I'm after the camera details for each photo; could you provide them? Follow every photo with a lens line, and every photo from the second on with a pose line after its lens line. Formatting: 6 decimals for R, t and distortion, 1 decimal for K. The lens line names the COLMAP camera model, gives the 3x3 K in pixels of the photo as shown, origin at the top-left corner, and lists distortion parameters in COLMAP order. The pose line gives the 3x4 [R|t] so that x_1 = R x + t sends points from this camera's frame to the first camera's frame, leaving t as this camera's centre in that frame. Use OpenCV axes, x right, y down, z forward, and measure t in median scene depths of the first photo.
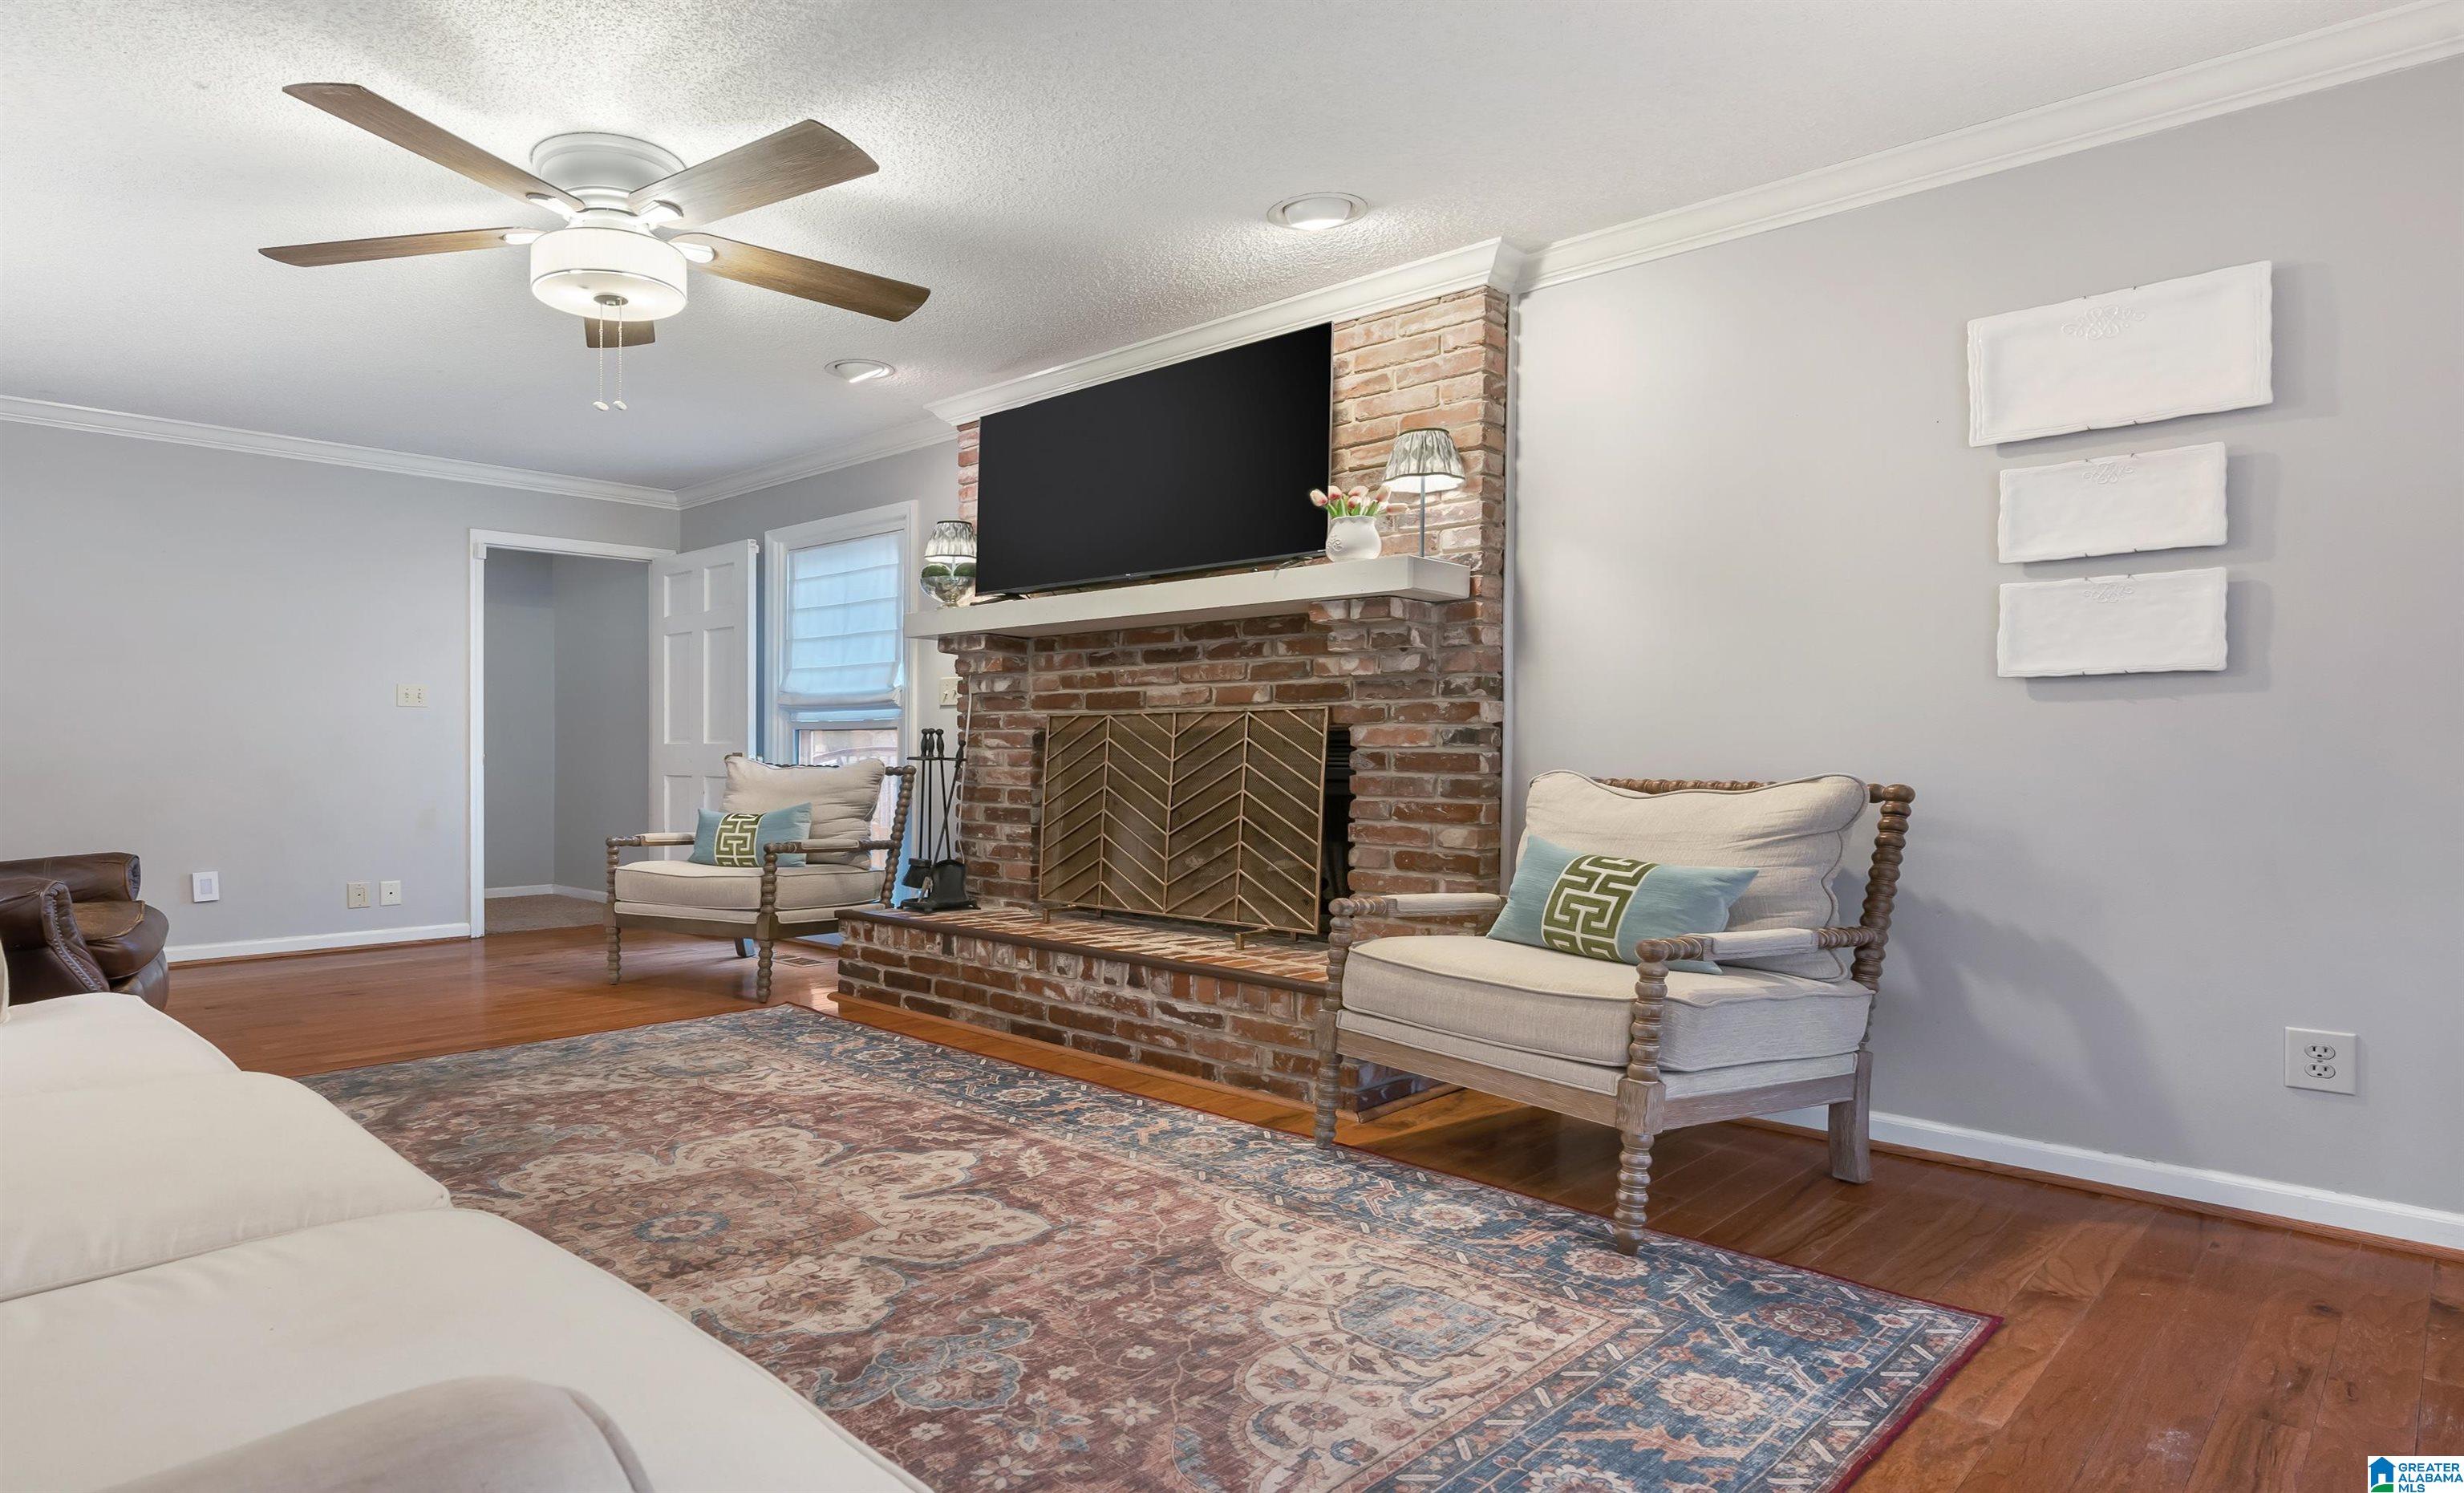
lens RADIAL K [[1434.1, 0, 1232.0], [0, 1434.1, 746.5], [0, 0, 1]] dist [-0.067369, -0.000019]
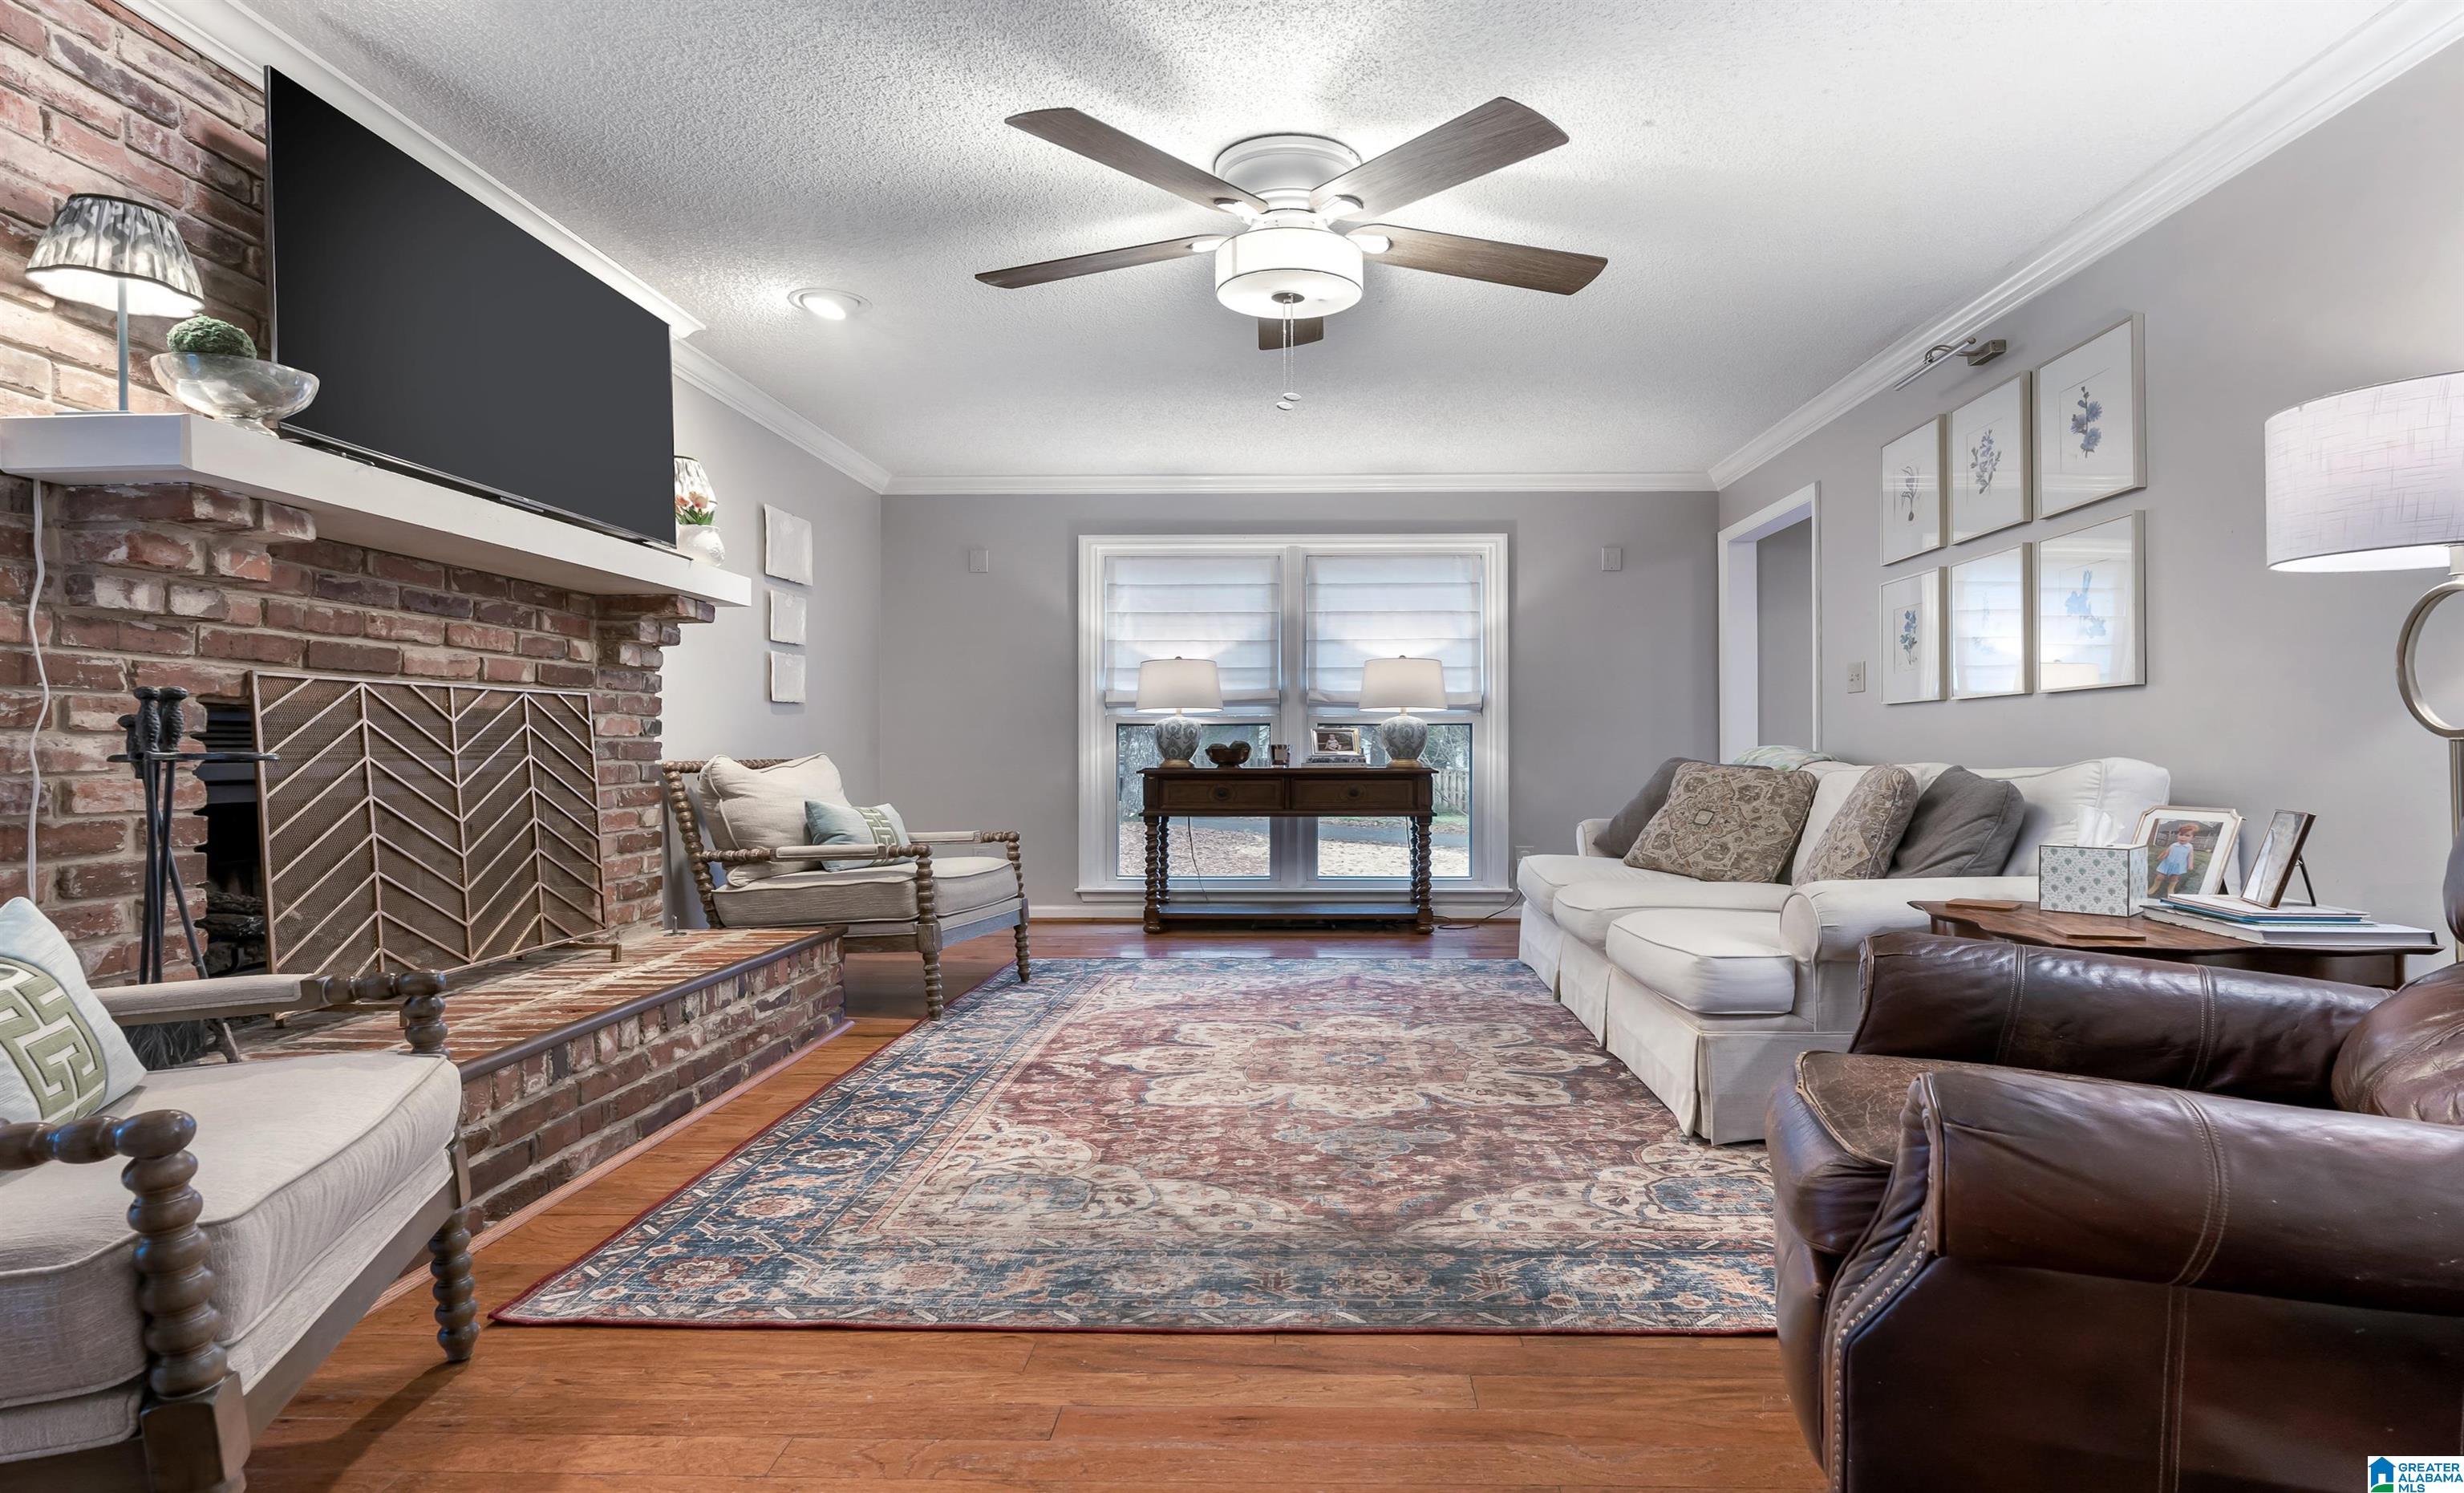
lens RADIAL K [[1434.1, 0, 1232.0], [0, 1434.1, 746.5], [0, 0, 1]] dist [-0.067369, -0.000019]
pose [[-0.654976, 0.004852, 0.755634, -0.820089], [0.006380, 0.999979, -0.000890, 0.008750], [-0.755623, 0.004238, -0.654993, 1.158627]]
